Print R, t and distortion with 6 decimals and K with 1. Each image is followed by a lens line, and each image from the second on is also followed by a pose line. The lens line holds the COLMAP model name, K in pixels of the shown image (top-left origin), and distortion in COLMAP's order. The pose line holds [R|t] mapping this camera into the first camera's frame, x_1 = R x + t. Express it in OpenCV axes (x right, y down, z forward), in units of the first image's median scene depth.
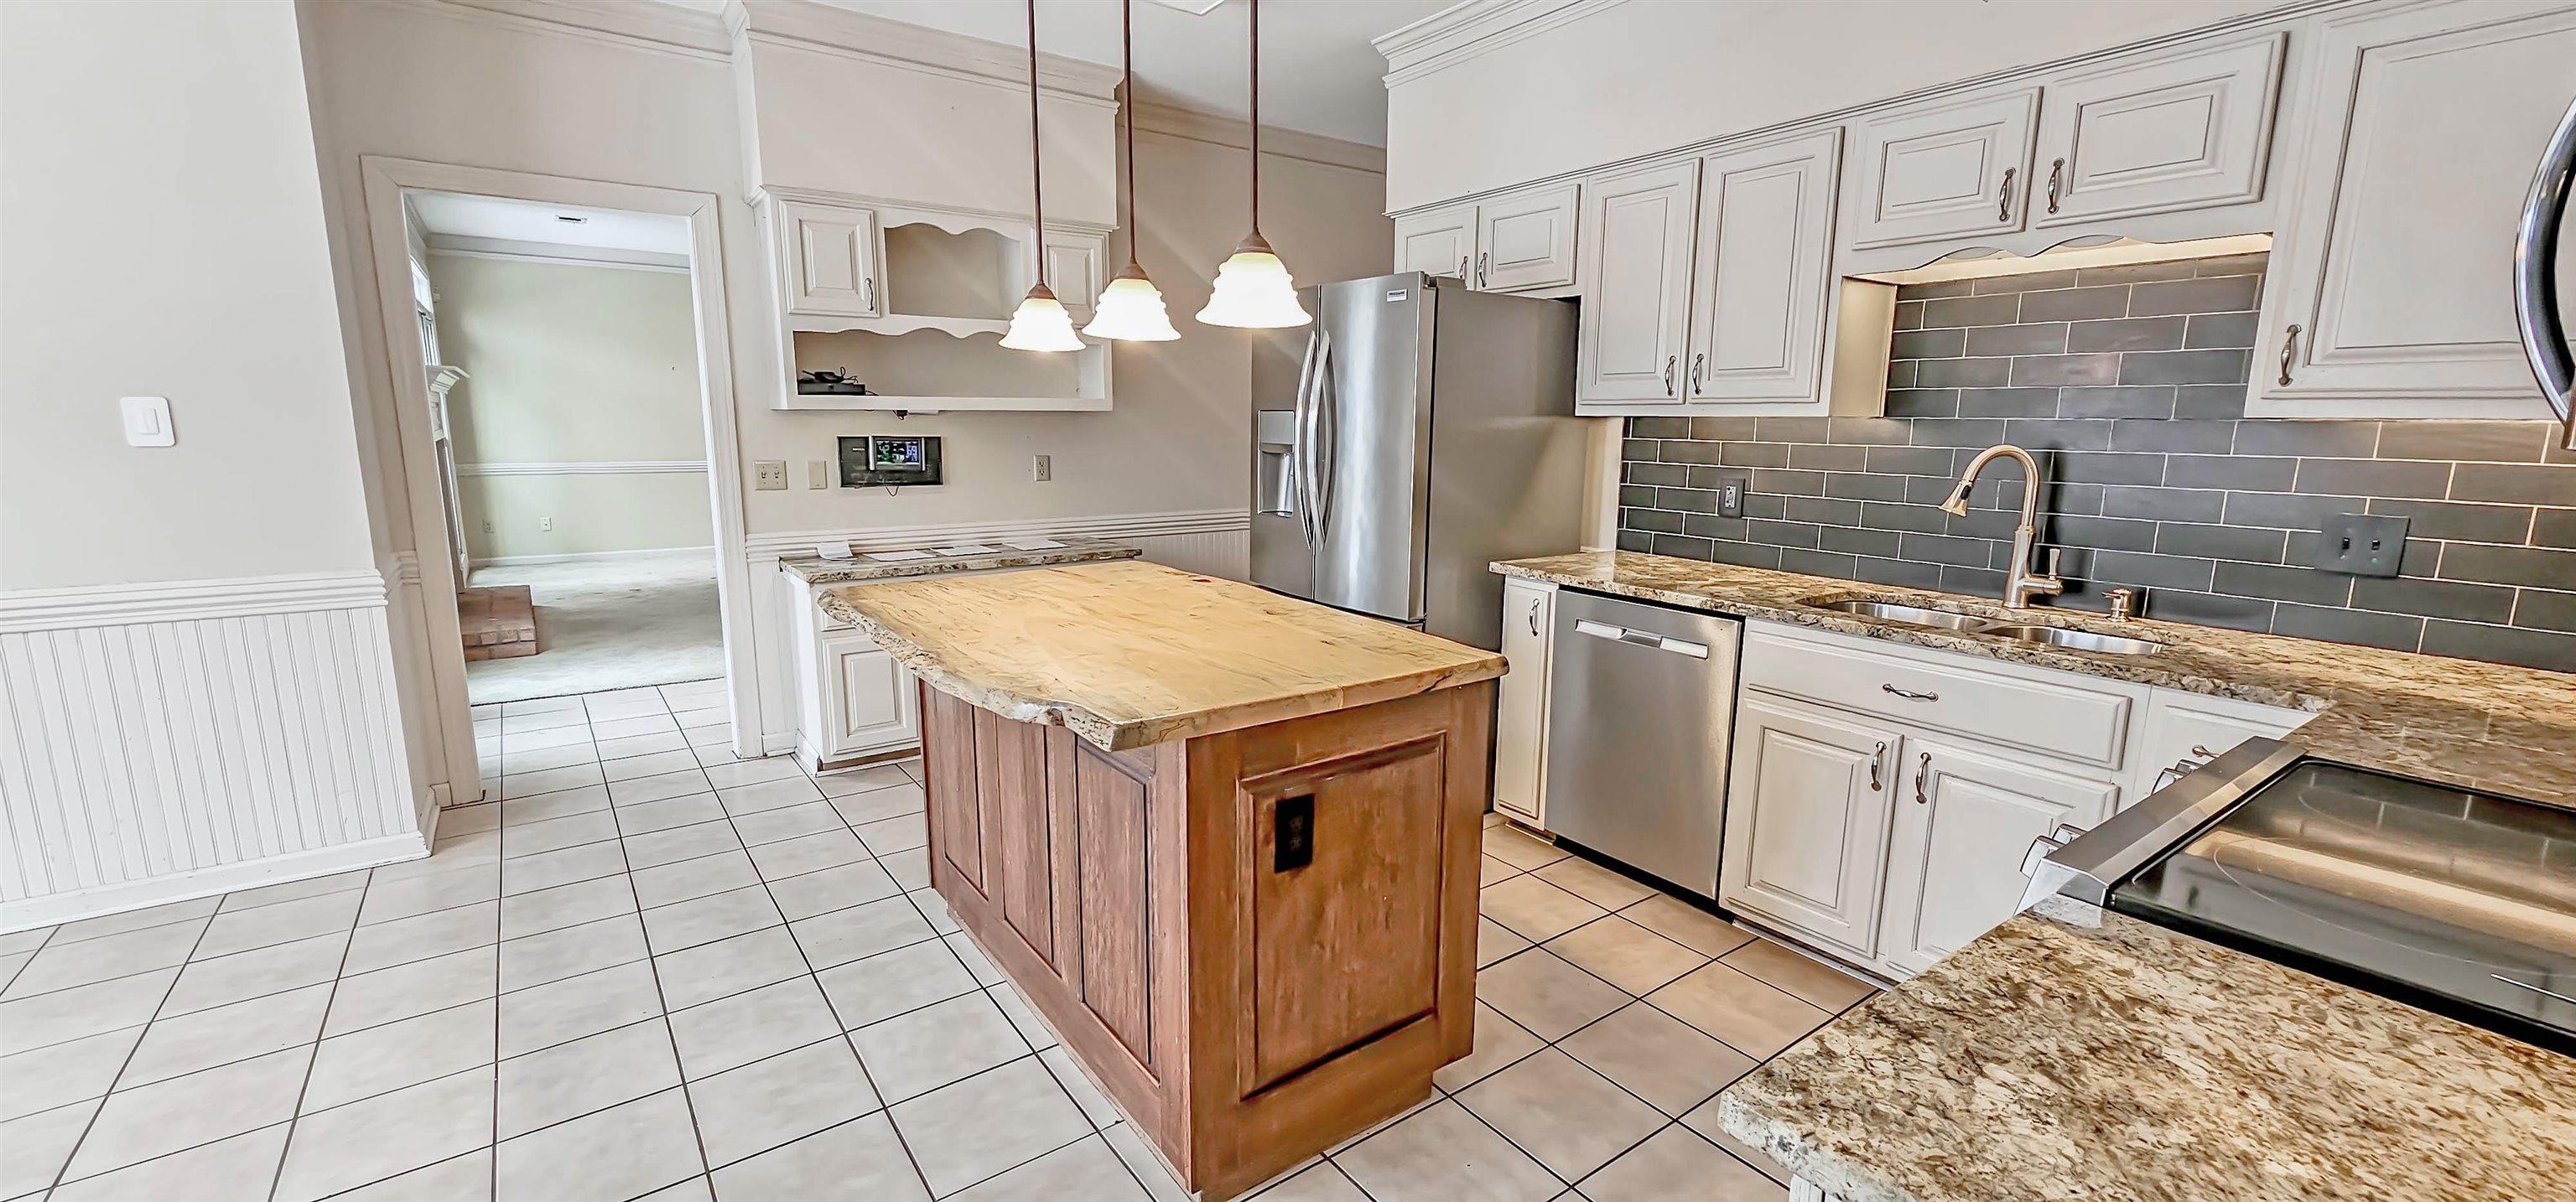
lens RADIAL K [[1058.5, 0, 1300.2], [0, 1058.5, 602.4], [0, 0, 1]] dist [-0.001444, -0.000696]
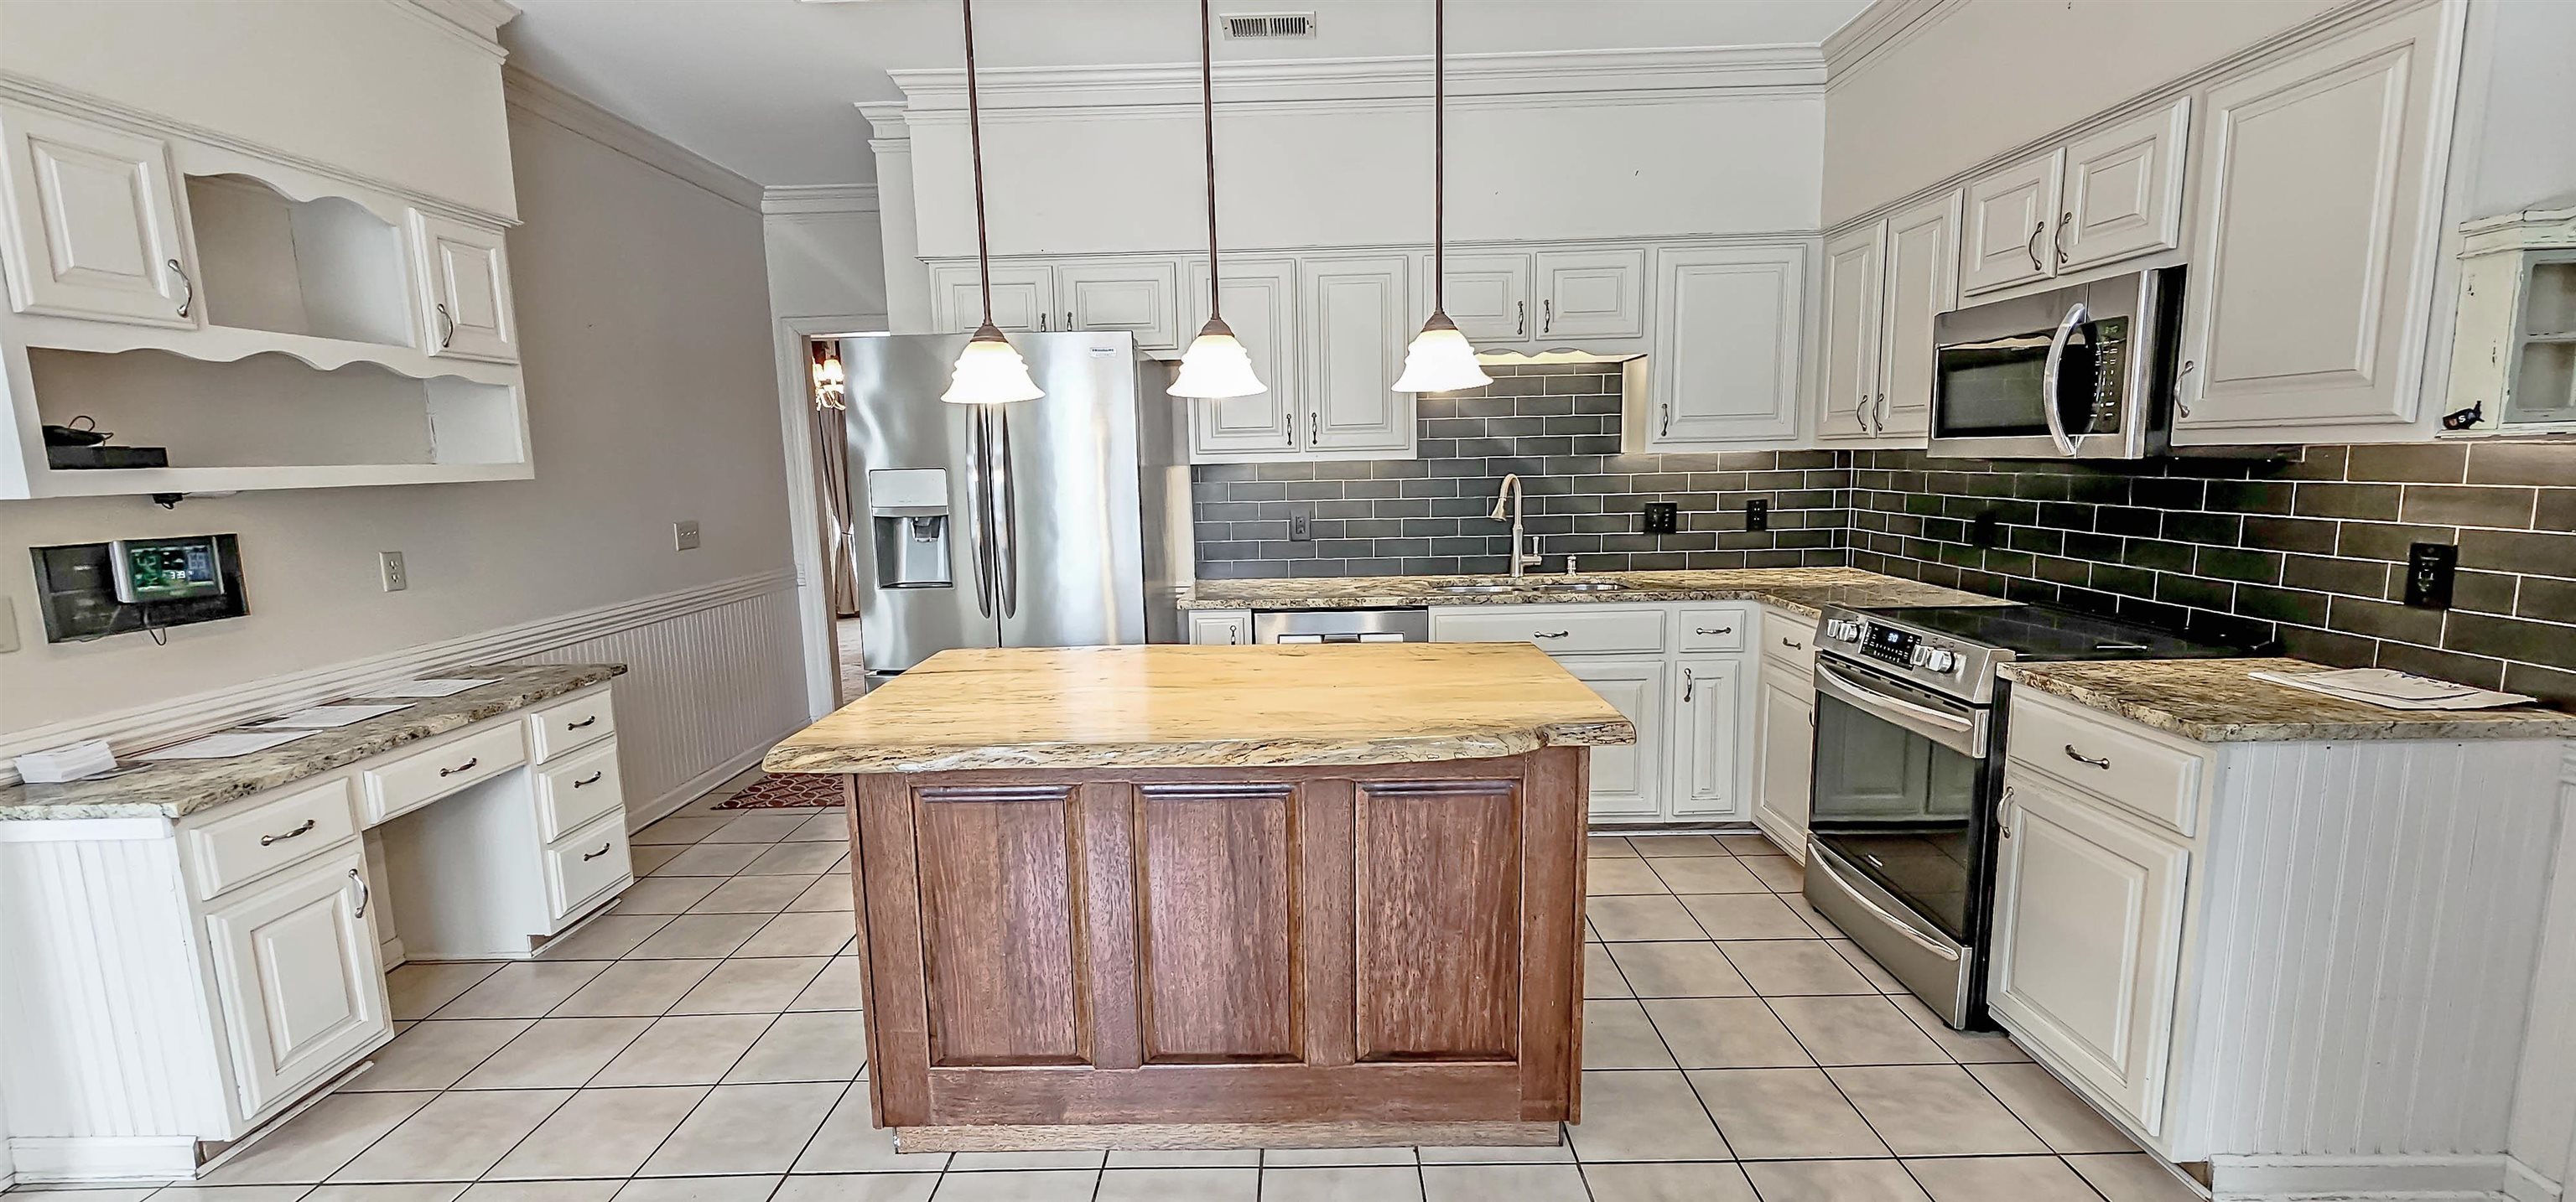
lens RADIAL K [[1058.5, 0, 1286.3], [0, 1058.5, 601.0], [0, 0, 1]] dist [-0.001444, -0.000696]
pose [[0.598574, -0.130234, 0.790410, -0.508826], [0.166737, 0.985341, 0.036083, -0.048971], [-0.783523, 0.110193, 0.611514, 0.211174]]
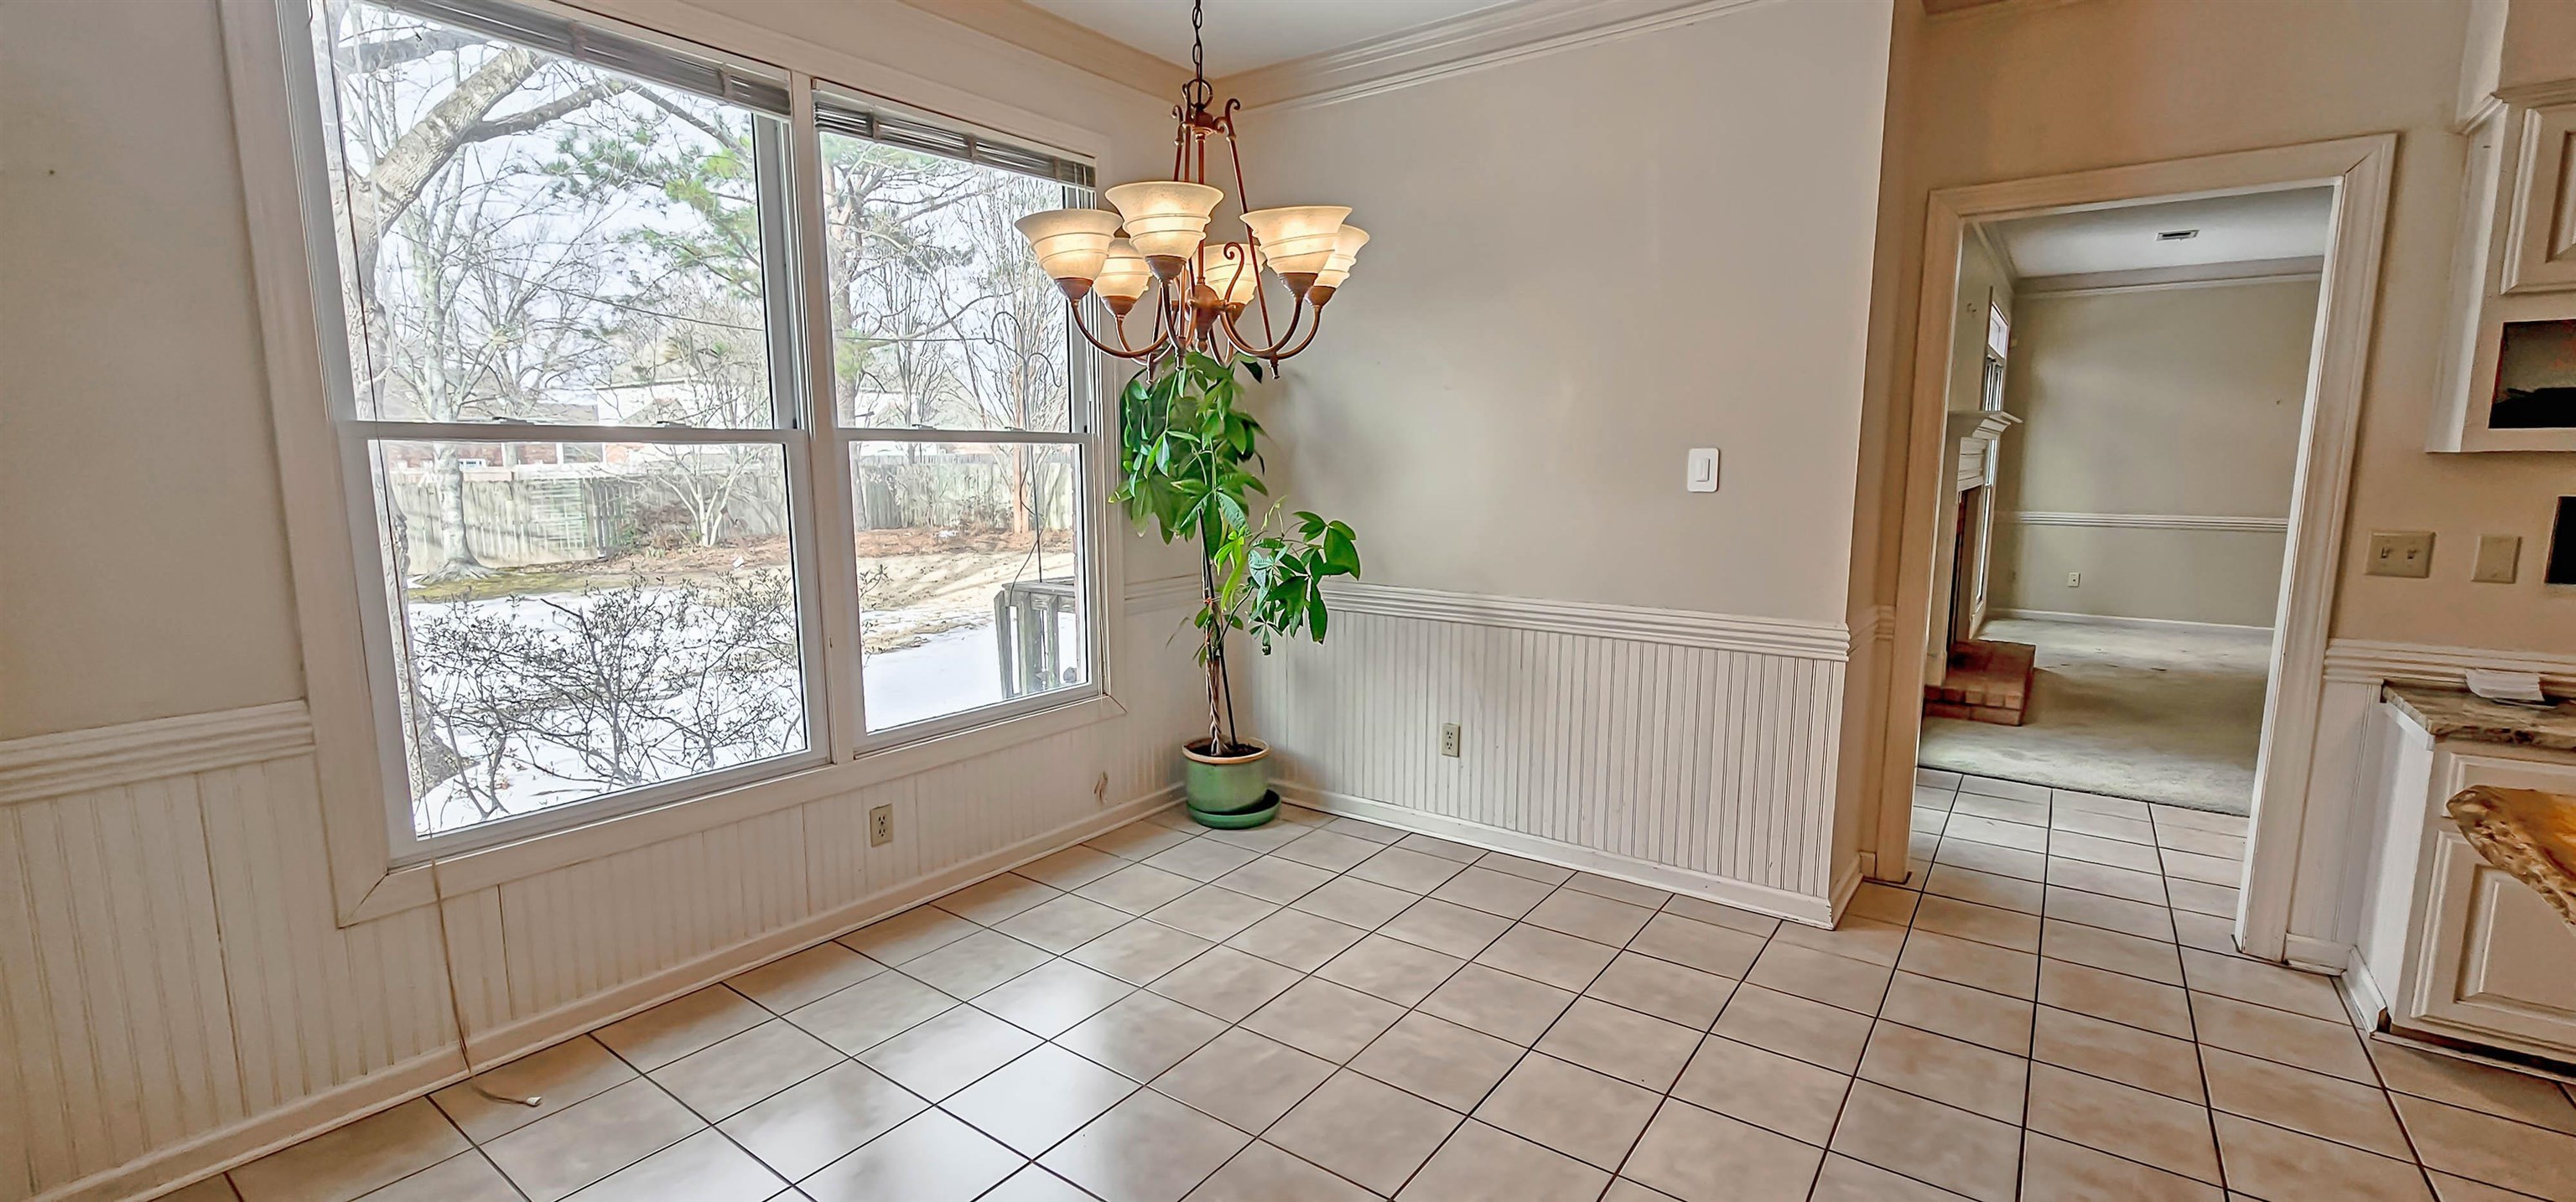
lens RADIAL K [[1058.5, 0, 1296.2], [0, 1058.5, 613.7], [0, 0, 1]] dist [-0.001444, -0.000696]
pose [[0.295915, 0.130600, -0.946244, -0.087256], [-0.160399, 0.983337, 0.085559, -0.032119], [0.941651, 0.126459, 0.311932, 0.174778]]
